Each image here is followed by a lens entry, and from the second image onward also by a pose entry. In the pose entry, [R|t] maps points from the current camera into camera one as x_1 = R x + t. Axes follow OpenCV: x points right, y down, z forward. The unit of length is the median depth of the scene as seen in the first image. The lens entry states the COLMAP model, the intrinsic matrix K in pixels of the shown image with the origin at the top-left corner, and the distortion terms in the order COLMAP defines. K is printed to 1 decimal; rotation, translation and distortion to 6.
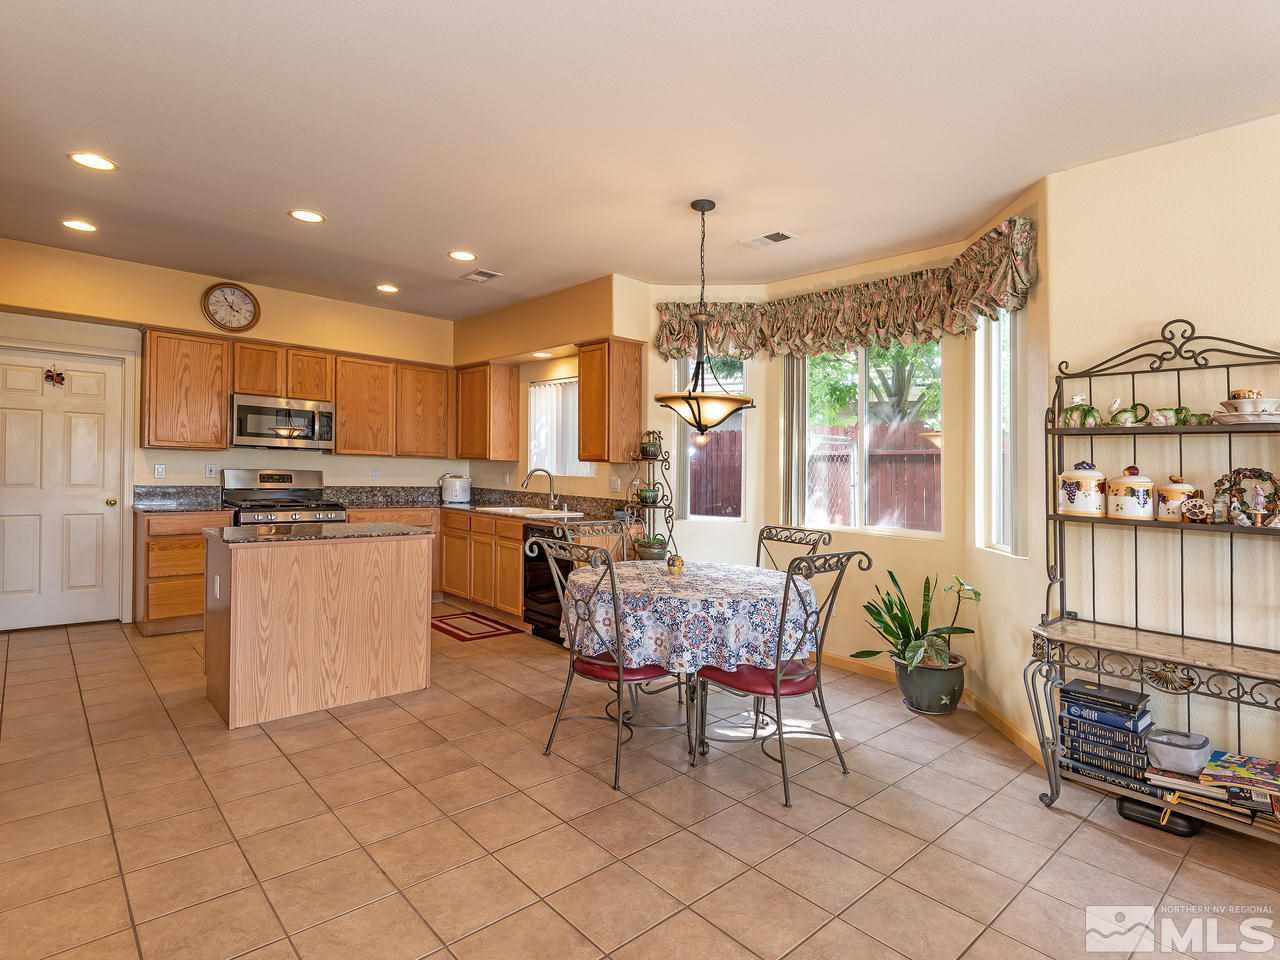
lens RADIAL K [[681.9, 0, 641.6], [0, 681.9, 475.5], [0, 0, 1]] dist [-0.001184, -0.000297]
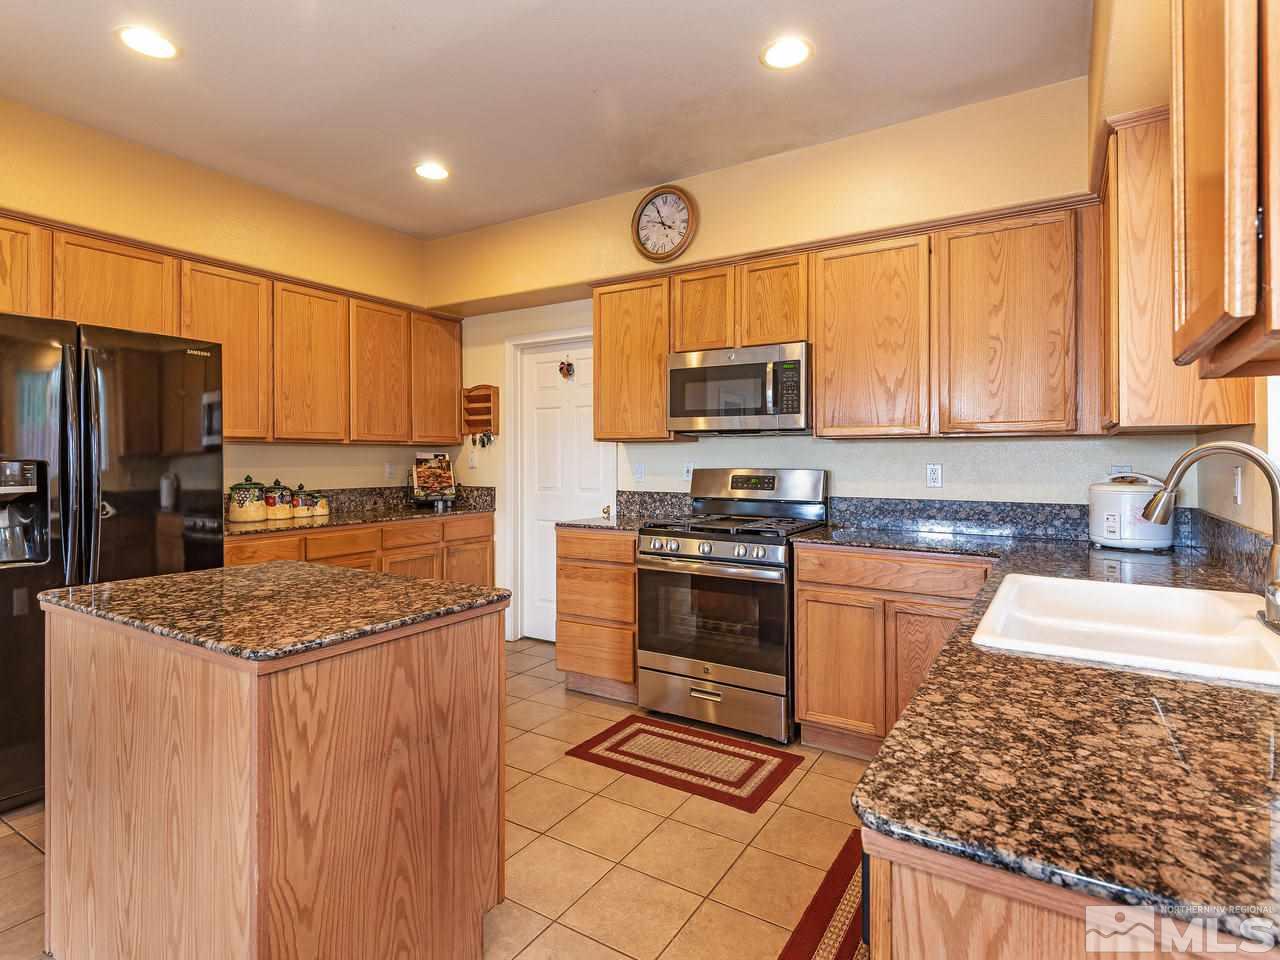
lens RADIAL K [[681.9, 0, 640.6], [0, 681.9, 476.6], [0, 0, 1]] dist [-0.001184, -0.000297]
pose [[0.273980, 0.000557, -0.961735, 0.026730], [0.004556, 0.999988, 0.001877, -0.002921], [0.961725, -0.004896, 0.273974, 0.760100]]
